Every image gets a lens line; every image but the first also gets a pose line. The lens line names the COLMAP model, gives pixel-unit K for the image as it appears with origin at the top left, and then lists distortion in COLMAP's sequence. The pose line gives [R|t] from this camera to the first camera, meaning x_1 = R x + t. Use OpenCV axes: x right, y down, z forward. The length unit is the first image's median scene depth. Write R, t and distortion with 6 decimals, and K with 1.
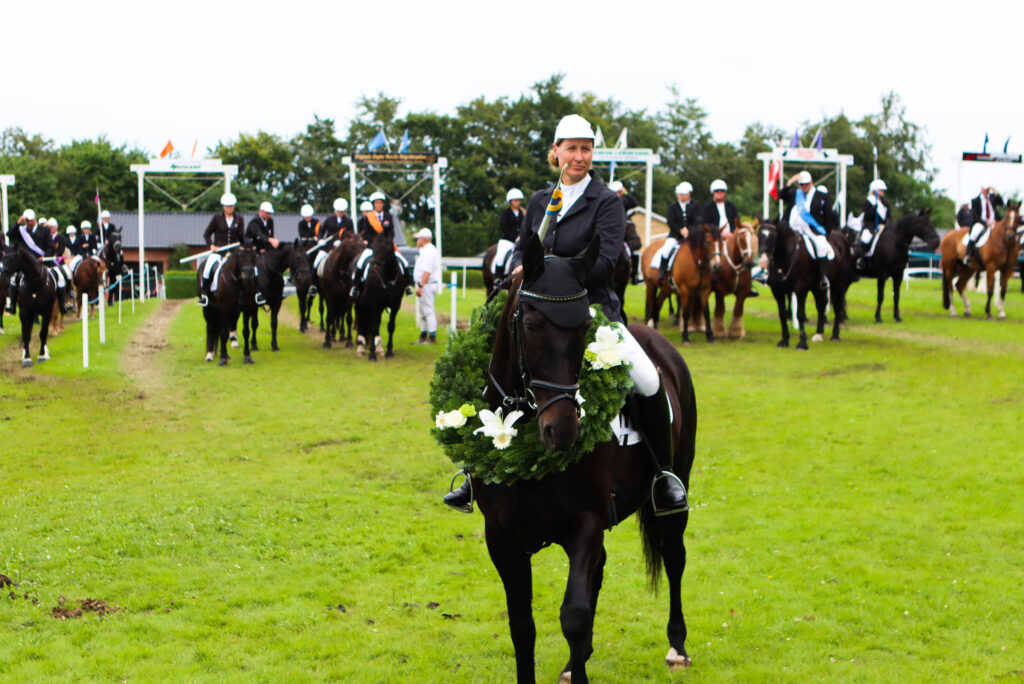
lens RADIAL K [[1718.3, 0, 517.7], [0, 1718.3, 345.1], [0, 0, 1]] dist [-0.052596, 0.000000]
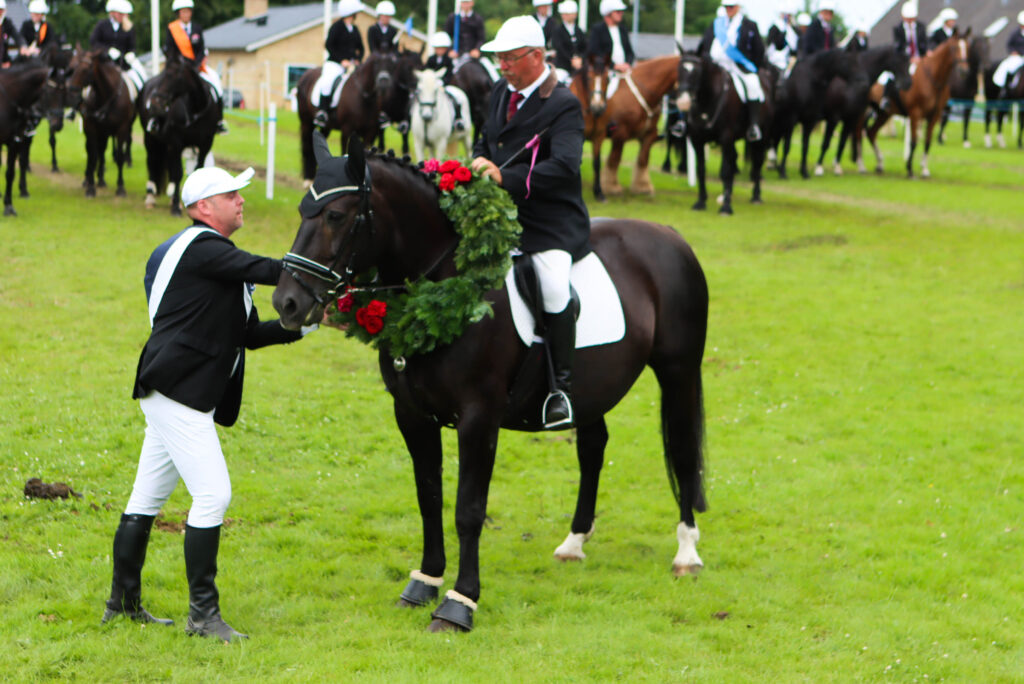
lens RADIAL K [[2374.5, 0, 501.3], [0, 2374.5, 338.3], [0, 0, 1]] dist [0.015399, 0.000000]
pose [[0.984084, 0.012174, 0.177284, -0.134962], [-0.023920, 0.997646, 0.064268, -0.008408], [-0.176084, -0.067486, 0.982059, -0.087169]]
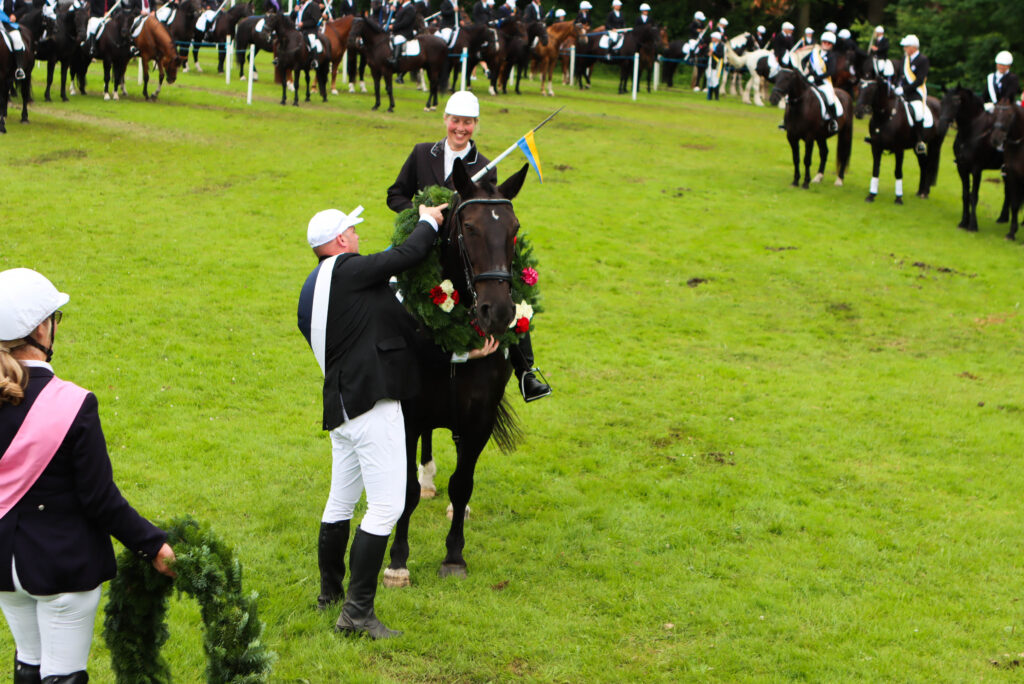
lens RADIAL K [[1646.2, 0, 518.6], [0, 1646.2, 337.7], [0, 0, 1]] dist [-0.057480, 0.000000]
pose [[0.851190, -0.053288, 0.522146, -0.113123], [-0.030482, 0.988135, 0.150535, -0.036302], [-0.523972, -0.144050, 0.839466, -0.105894]]
